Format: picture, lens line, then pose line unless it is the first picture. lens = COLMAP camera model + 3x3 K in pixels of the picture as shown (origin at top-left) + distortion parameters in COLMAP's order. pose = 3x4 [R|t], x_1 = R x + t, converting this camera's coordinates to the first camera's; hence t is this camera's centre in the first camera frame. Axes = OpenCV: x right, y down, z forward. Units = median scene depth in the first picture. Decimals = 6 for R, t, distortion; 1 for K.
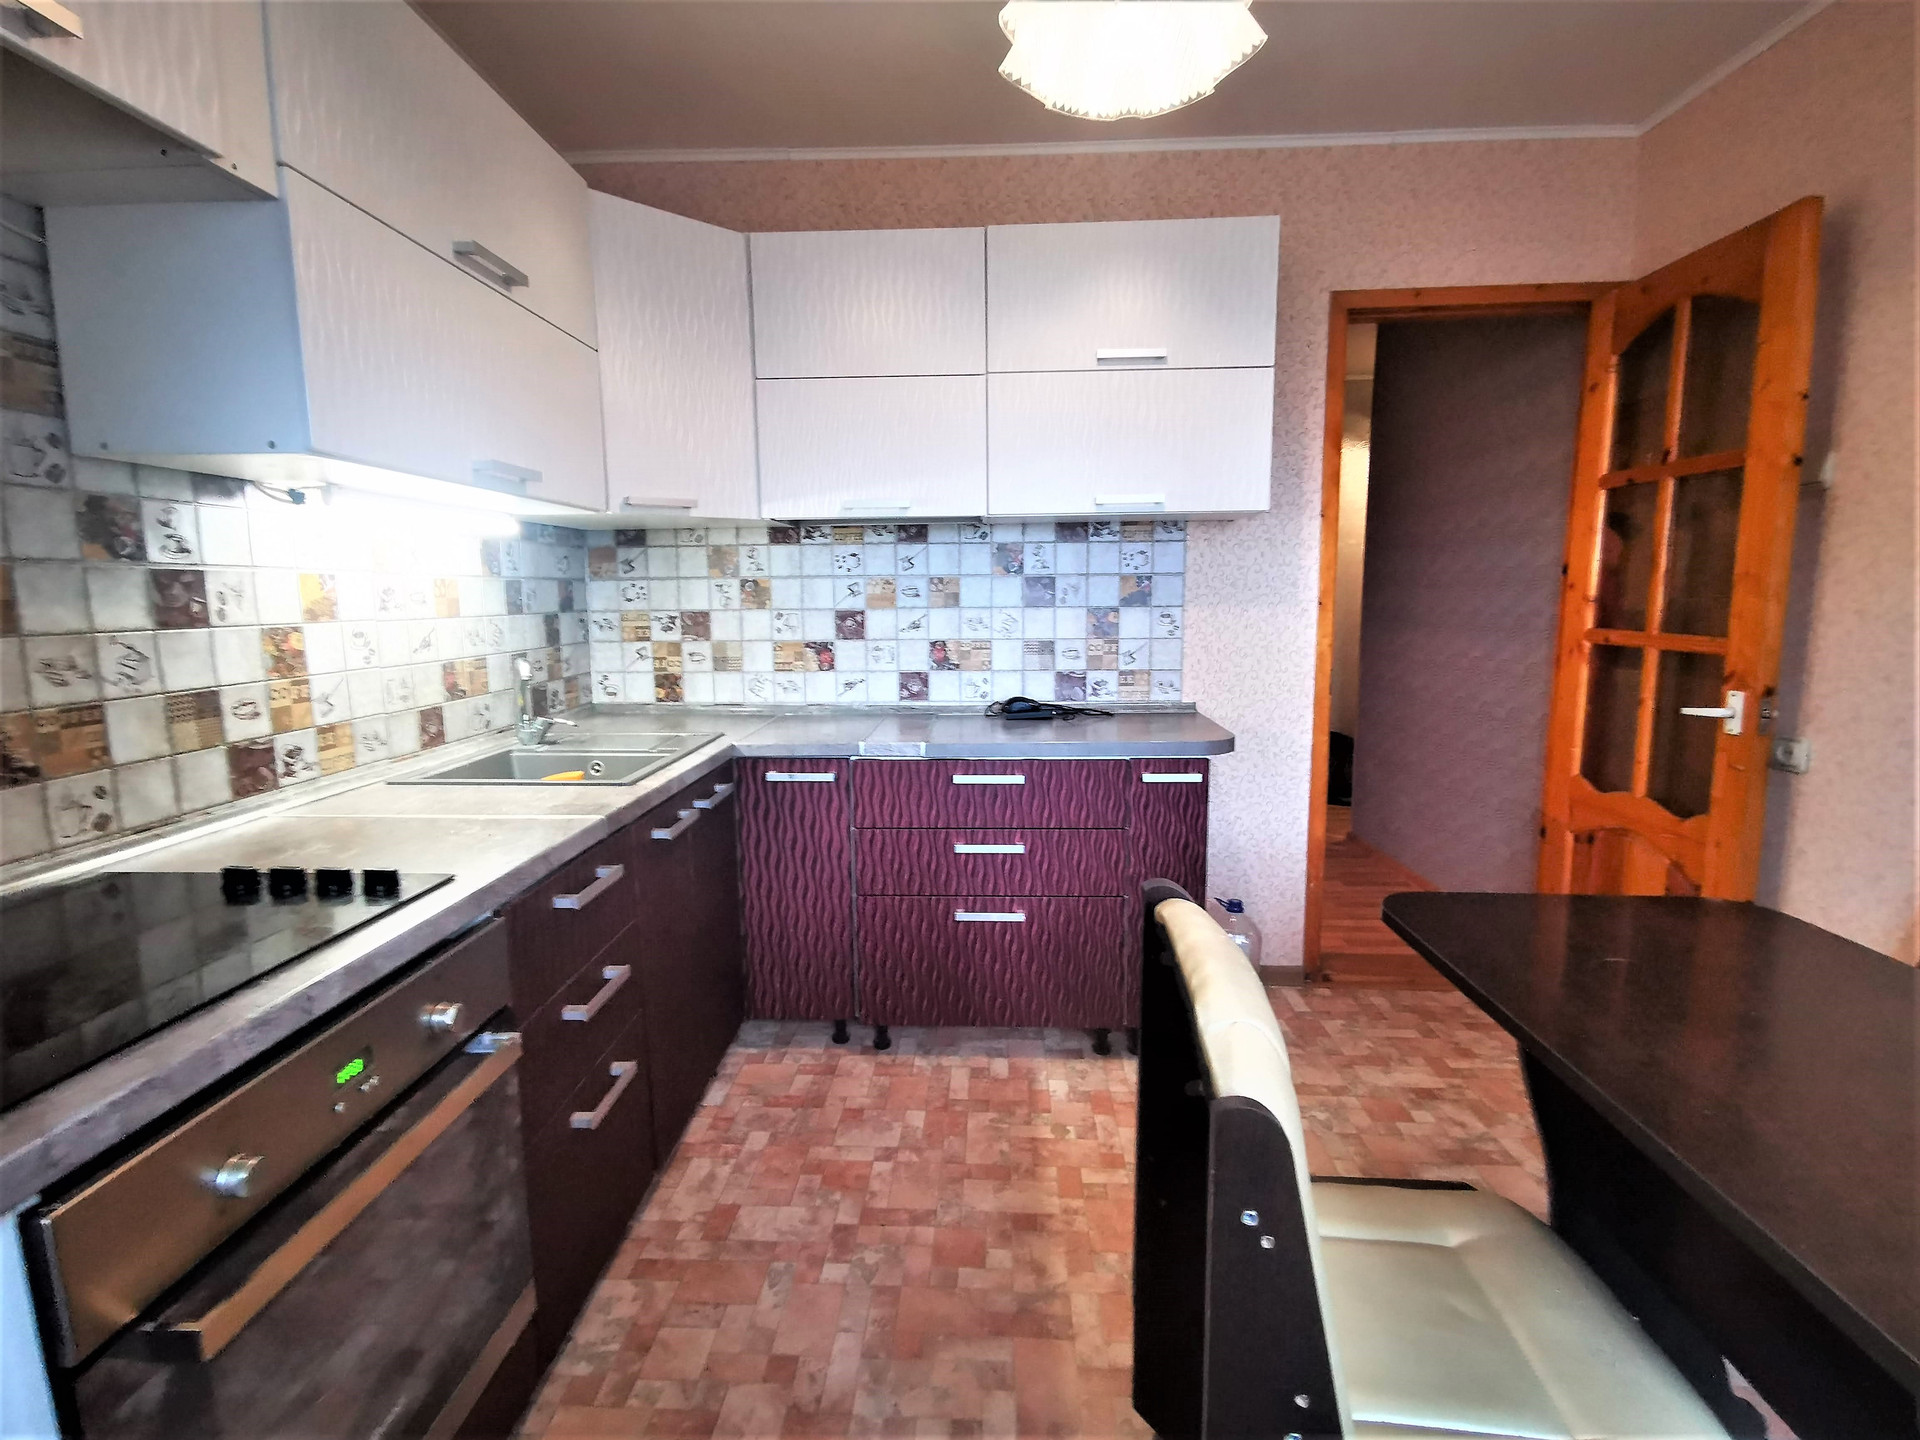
lens RADIAL K [[891.3, 0, 960.7], [0, 891.3, 719.1], [0, 0, 1]] dist [-0.000251, -0.000055]
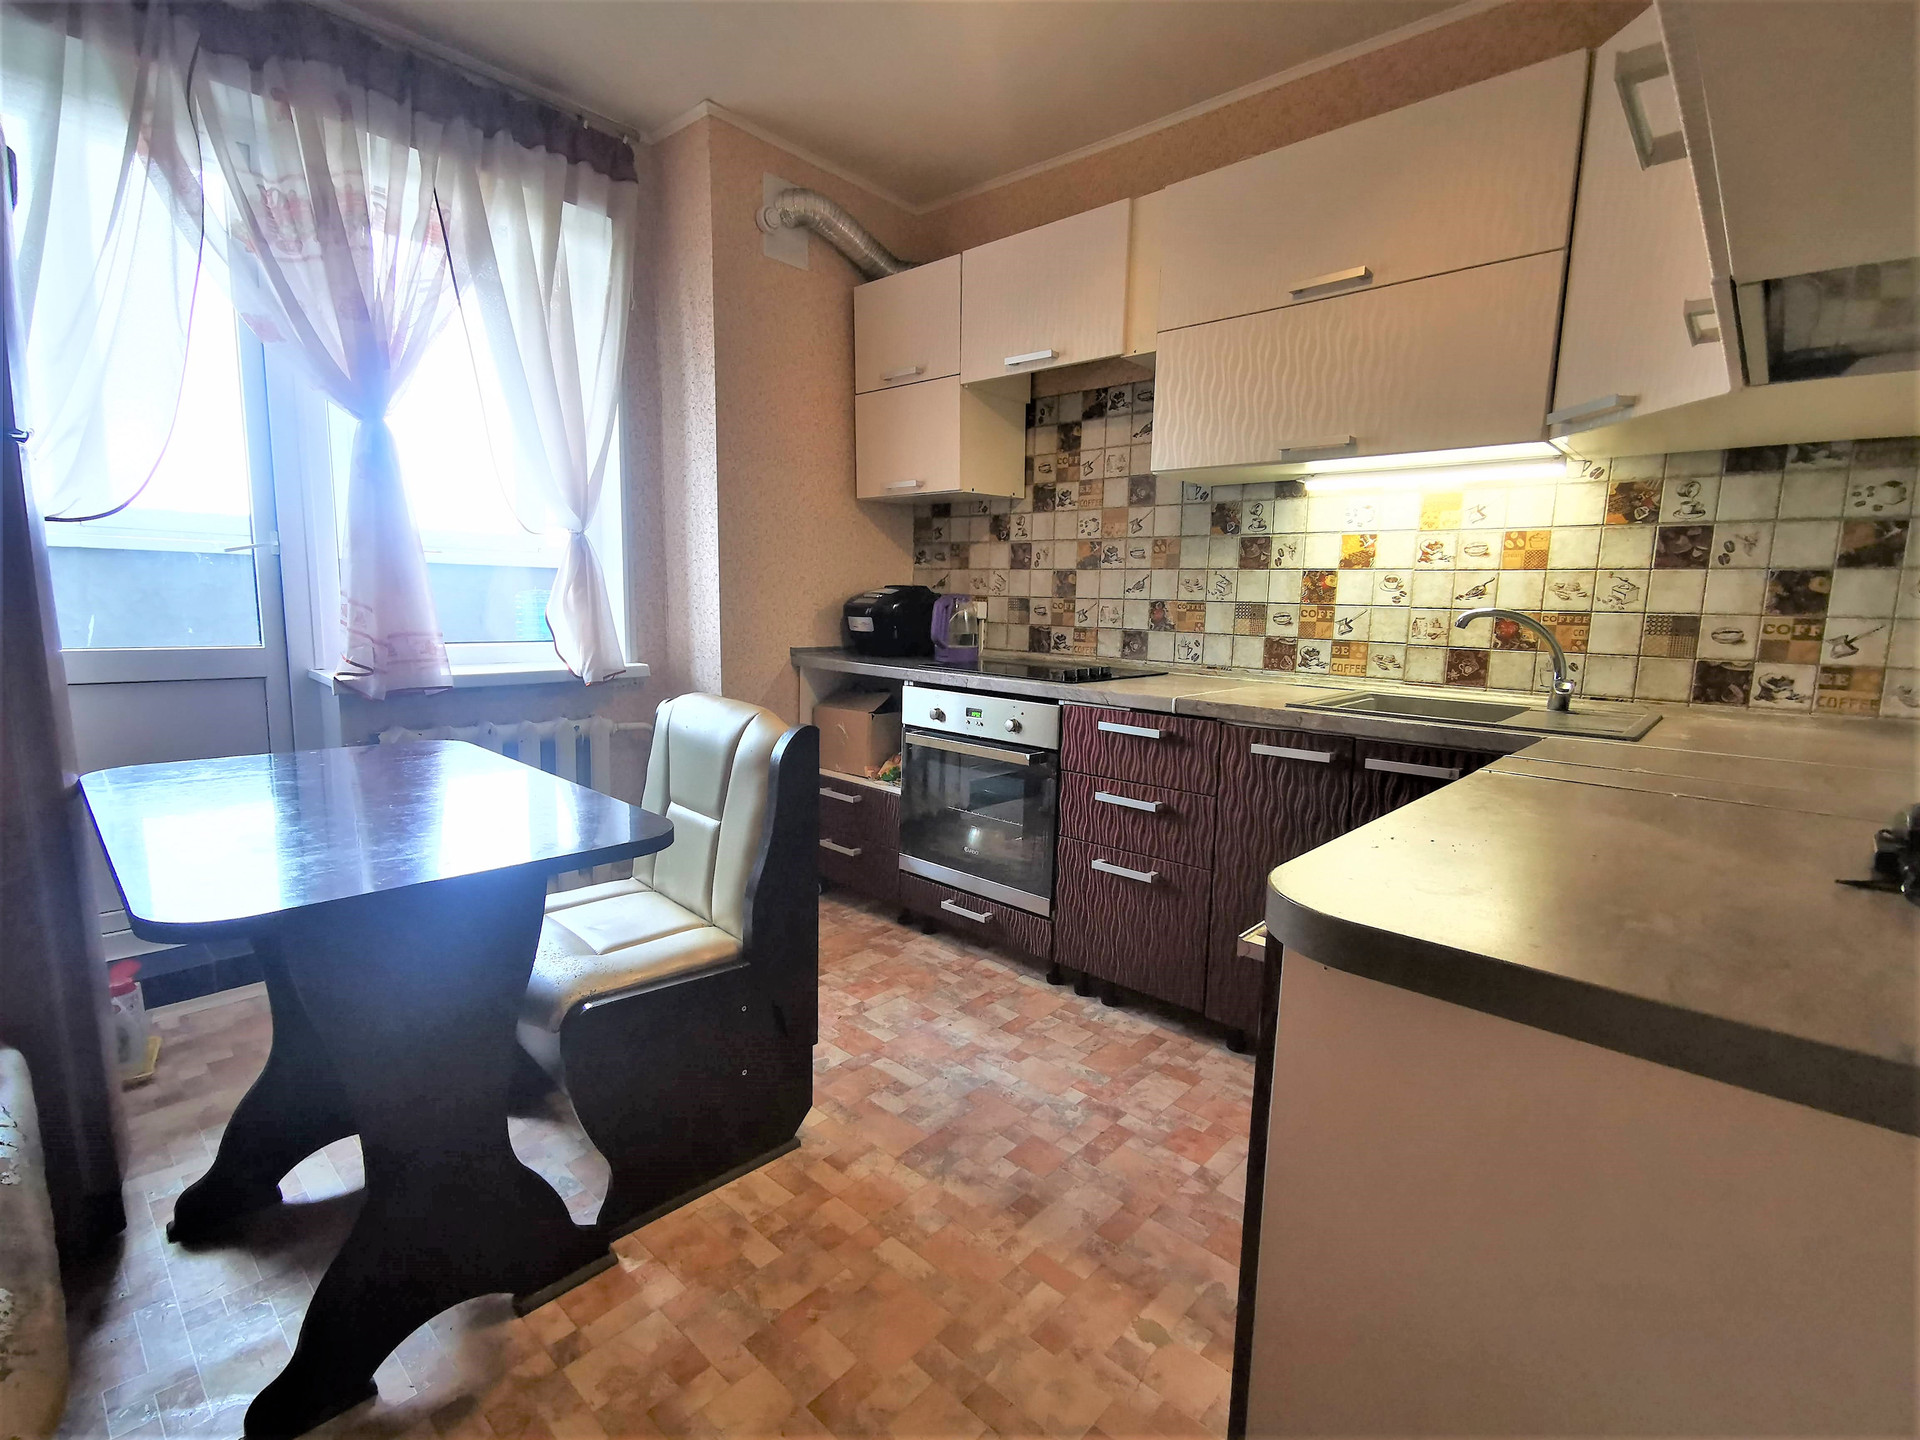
lens RADIAL K [[891.3, 0, 957.6], [0, 891.3, 710.5], [0, 0, 1]] dist [-0.000251, -0.000055]
pose [[-0.641420, 0.114682, -0.758570, 0.844525], [-0.110573, 0.964622, 0.239329, -0.170264], [0.759180, 0.237388, -0.606047, 1.518934]]
